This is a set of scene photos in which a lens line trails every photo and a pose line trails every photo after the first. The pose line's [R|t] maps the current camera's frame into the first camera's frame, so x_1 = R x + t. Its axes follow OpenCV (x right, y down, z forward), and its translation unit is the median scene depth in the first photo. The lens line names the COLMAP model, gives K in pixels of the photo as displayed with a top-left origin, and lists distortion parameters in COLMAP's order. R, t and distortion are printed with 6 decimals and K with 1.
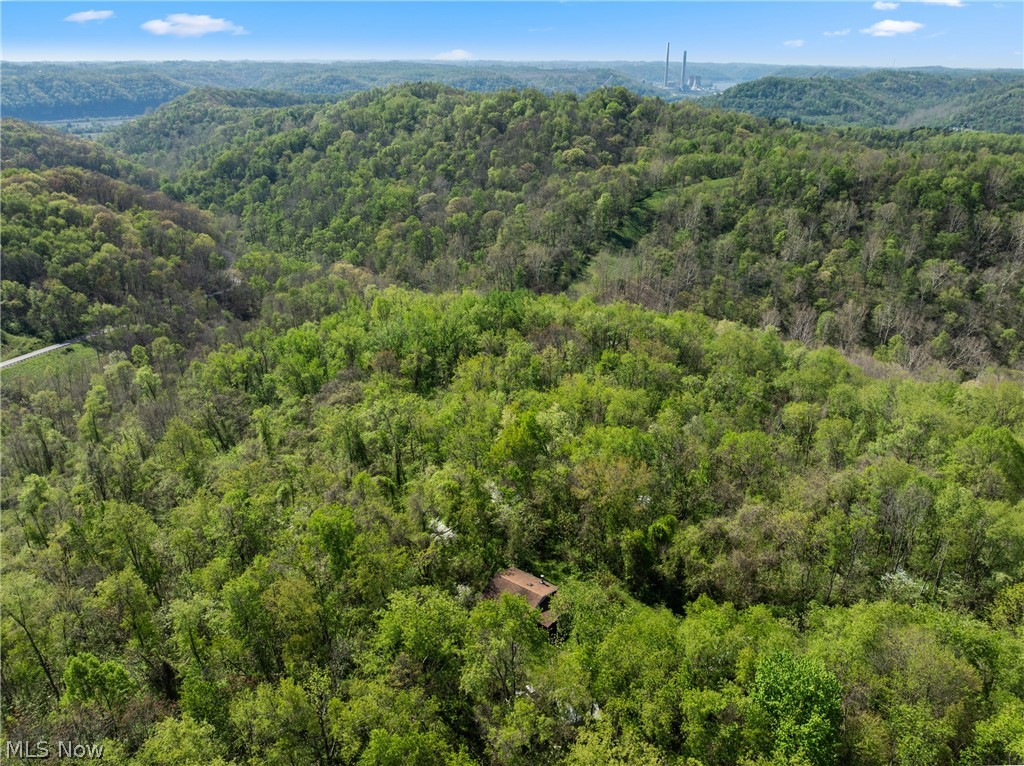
lens RADIAL K [[732.7, 0, 512.0], [0, 732.7, 380.2], [0, 0, 1]] dist [-0.055649, 0.033125]
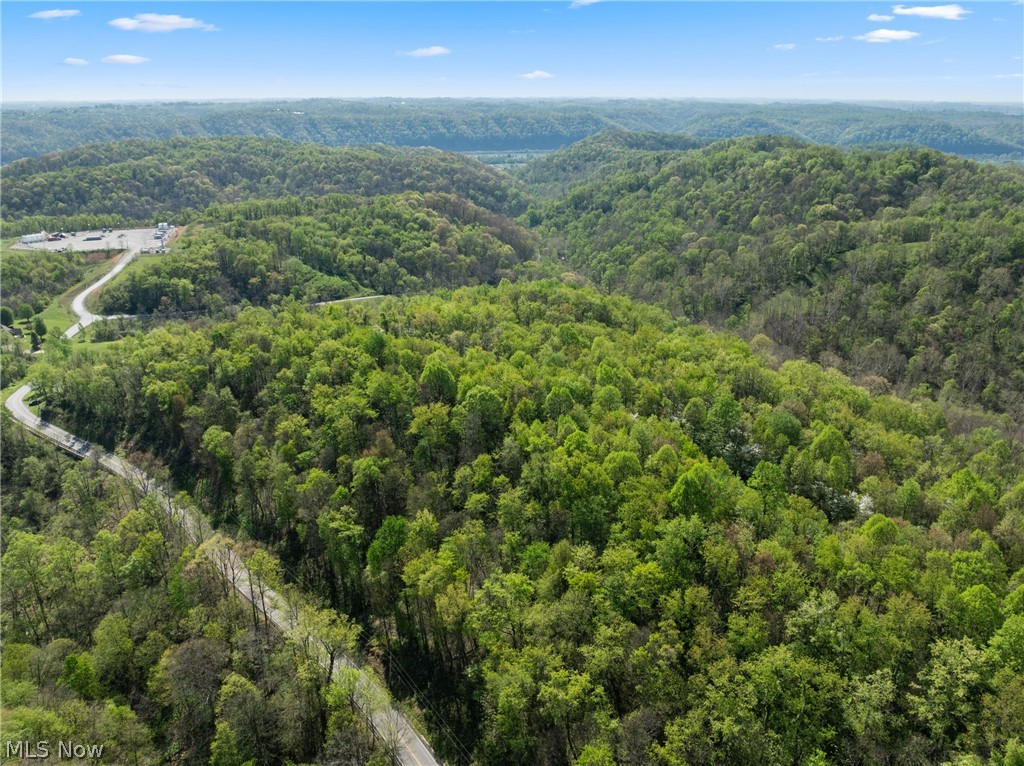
lens RADIAL K [[732.7, 0, 519.5], [0, 732.7, 383.1], [0, 0, 1]] dist [-0.055649, 0.033125]
pose [[0.866399, 0.177132, -0.466881, 0.170268], [-0.198827, 0.980030, 0.002852, 0.029231], [0.458063, 0.090357, 0.884316, -0.123547]]
